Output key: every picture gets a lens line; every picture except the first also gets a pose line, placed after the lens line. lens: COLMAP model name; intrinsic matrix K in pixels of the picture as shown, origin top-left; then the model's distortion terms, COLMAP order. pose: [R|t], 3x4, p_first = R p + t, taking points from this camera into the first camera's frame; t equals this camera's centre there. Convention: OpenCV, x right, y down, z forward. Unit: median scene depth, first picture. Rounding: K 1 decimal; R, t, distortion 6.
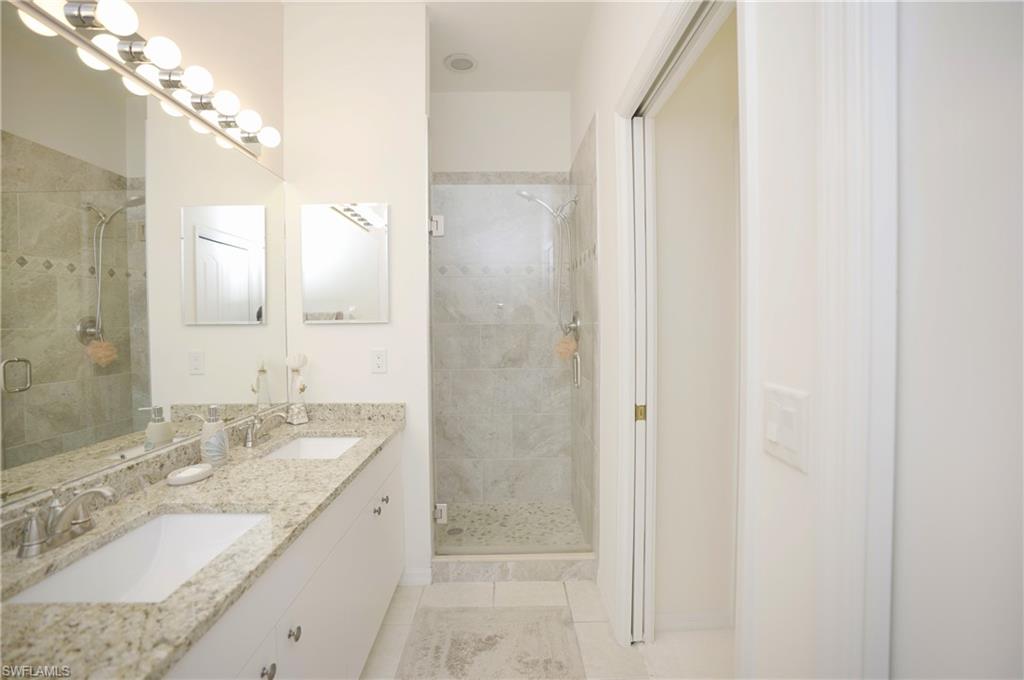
lens RADIAL K [[474.7, 0, 518.1], [0, 474.7, 335.0], [0, 0, 1]] dist [-0.067309, 0.026389]
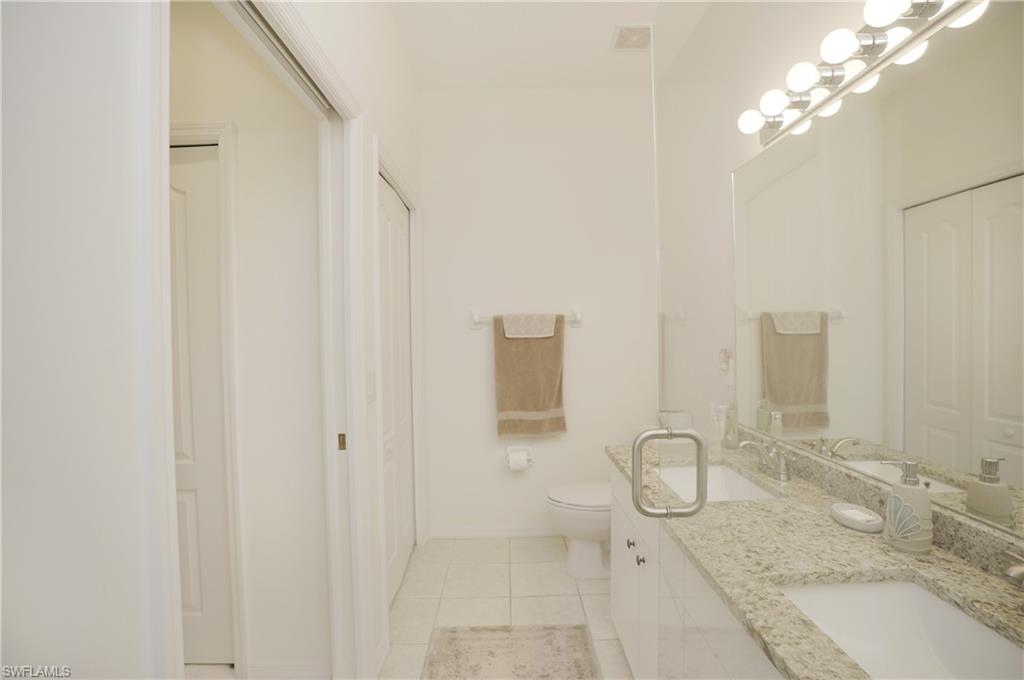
lens RADIAL K [[474.7, 0, 518.1], [0, 474.7, 335.0], [0, 0, 1]] dist [-0.067309, 0.026389]
pose [[-0.999804, 0.016115, 0.011465, -0.119067], [0.016523, 0.999197, 0.036498, -0.072933], [-0.010867, 0.036680, -0.999268, 1.941504]]
